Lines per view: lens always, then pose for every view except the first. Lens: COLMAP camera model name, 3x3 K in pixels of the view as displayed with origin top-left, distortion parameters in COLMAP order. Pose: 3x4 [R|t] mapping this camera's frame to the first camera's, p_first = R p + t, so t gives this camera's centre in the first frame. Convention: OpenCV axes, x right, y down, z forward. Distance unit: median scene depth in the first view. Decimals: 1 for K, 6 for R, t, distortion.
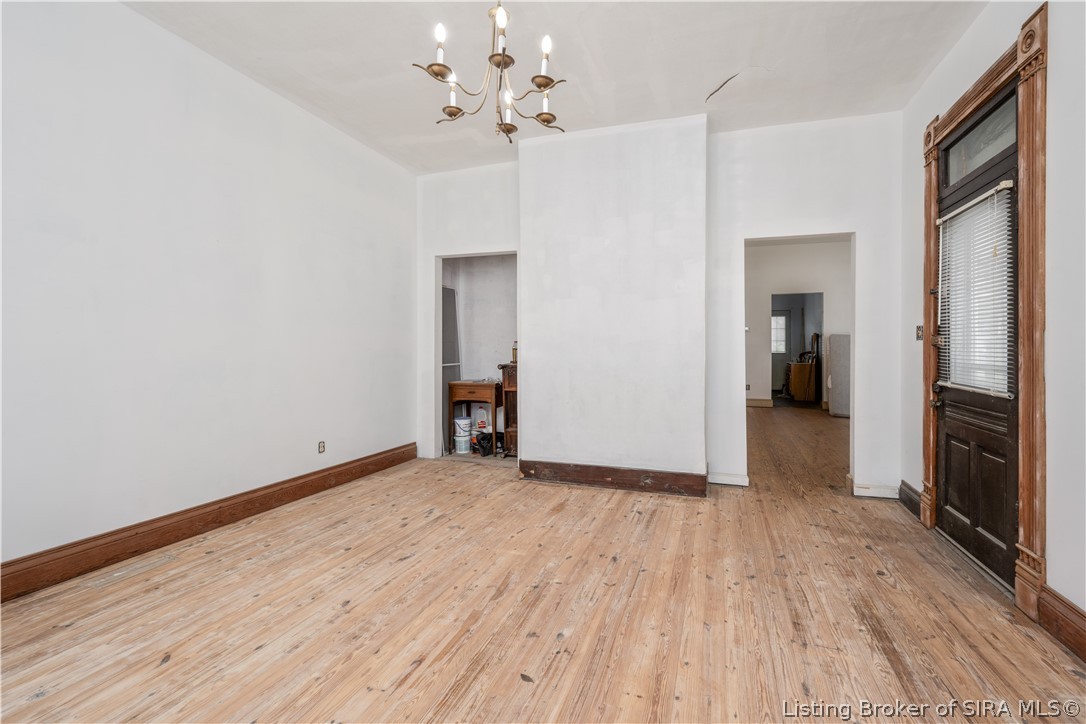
lens RADIAL K [[429.1, 0, 587.4], [0, 429.1, 342.9], [0, 0, 1]] dist [0.002096, 0.000084]
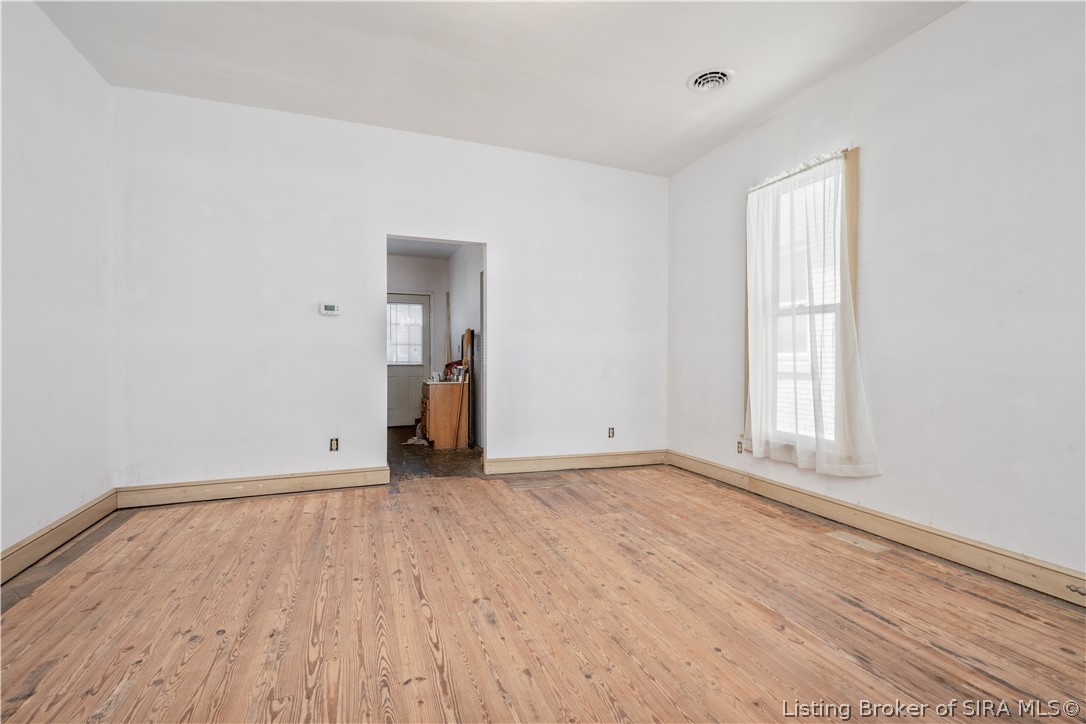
lens RADIAL K [[504.0, 0, 542.0], [0, 504.0, 357.8], [0, 0, 1]] dist [0.005211, 0.000416]
pose [[0.795867, -0.006479, 0.605437, 0.818335], [0.002352, 0.999968, 0.007609, 0.044126], [-0.605467, -0.004632, 0.795857, 1.642293]]
